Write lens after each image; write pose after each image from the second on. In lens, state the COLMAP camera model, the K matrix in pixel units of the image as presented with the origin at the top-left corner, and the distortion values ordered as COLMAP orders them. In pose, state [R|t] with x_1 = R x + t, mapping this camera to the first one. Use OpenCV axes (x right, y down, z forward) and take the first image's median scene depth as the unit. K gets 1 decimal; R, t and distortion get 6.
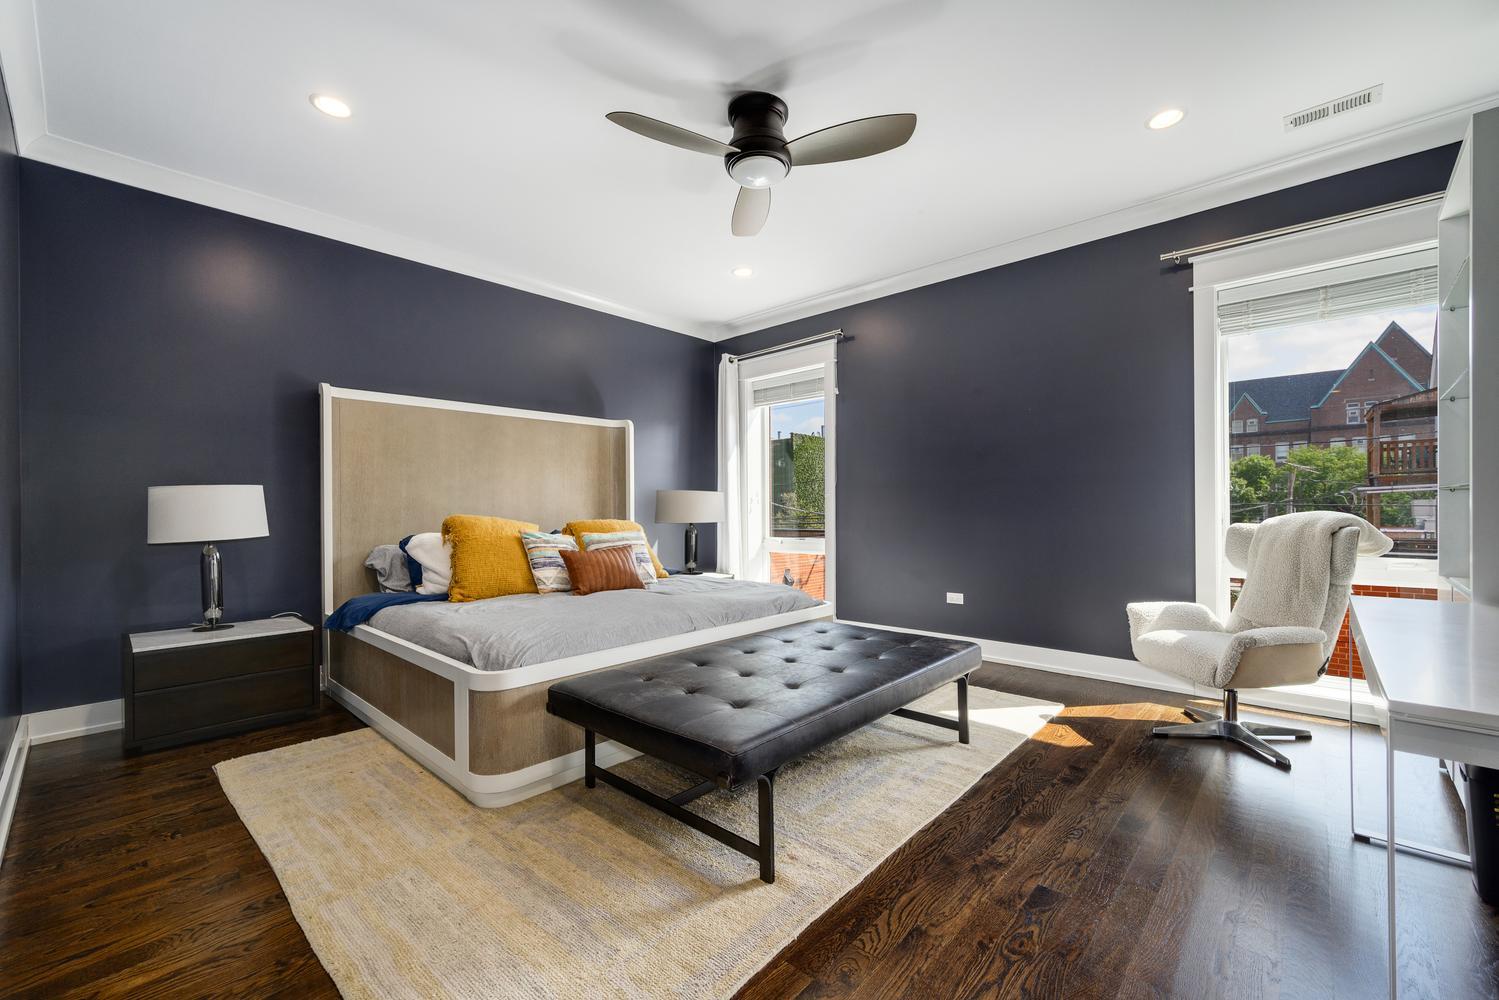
lens RADIAL K [[616.2, 0, 749.5], [0, 616.2, 500.0], [0, 0, 1]] dist [0.000354, 0.000023]
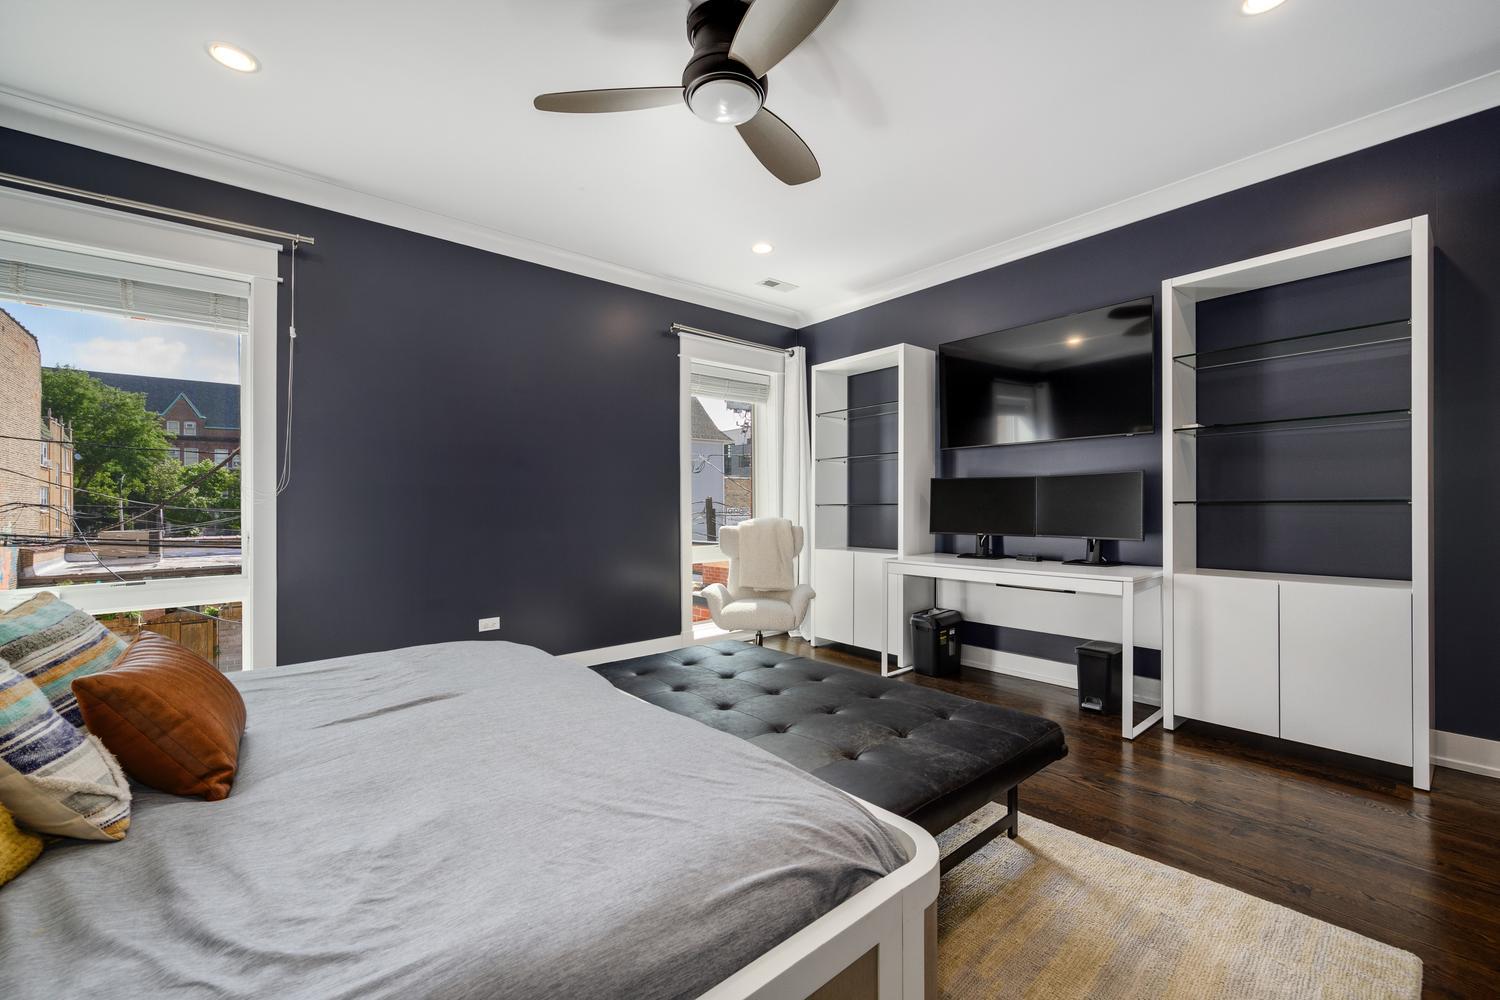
lens RADIAL K [[601.6, 0, 769.0], [0, 601.6, 501.5], [0, 0, 1]] dist [0.003240, 0.000057]
pose [[0.112881, 0.013354, 0.993519, -0.578497], [-0.004236, 0.999907, -0.012959, -0.002621], [-0.993599, -0.002746, 0.112927, 0.657339]]
